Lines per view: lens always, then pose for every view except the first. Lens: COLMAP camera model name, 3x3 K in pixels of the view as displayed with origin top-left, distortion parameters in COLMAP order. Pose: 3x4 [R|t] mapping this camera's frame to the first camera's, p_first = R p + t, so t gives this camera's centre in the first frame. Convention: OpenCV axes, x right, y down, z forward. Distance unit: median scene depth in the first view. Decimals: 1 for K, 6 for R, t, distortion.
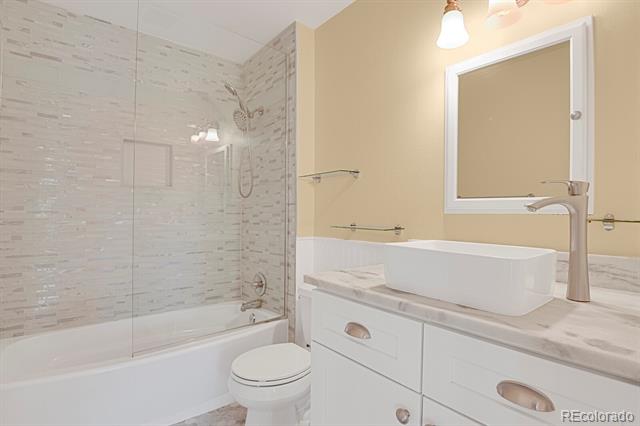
lens RADIAL K [[318.1, 0, 322.3], [0, 318.1, 213.8], [0, 0, 1]] dist [-0.017331, -0.007938]
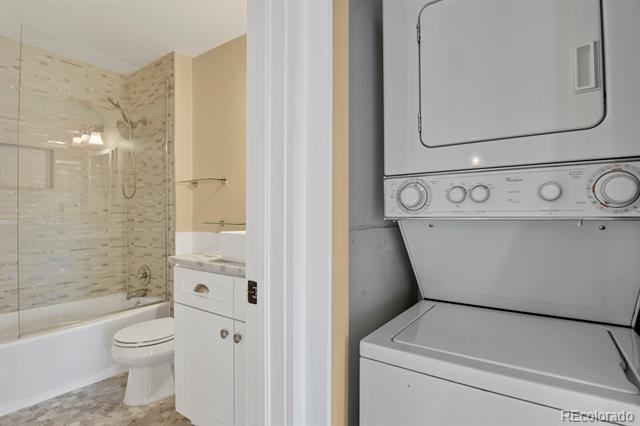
lens RADIAL K [[318.1, 0, 317.7], [0, 318.1, 214.1], [0, 0, 1]] dist [-0.017331, -0.007938]
pose [[0.962838, -0.007926, 0.269963, 0.100080], [0.006086, 0.999952, 0.007650, -0.001123], [-0.270011, -0.005722, 0.962840, -0.260939]]
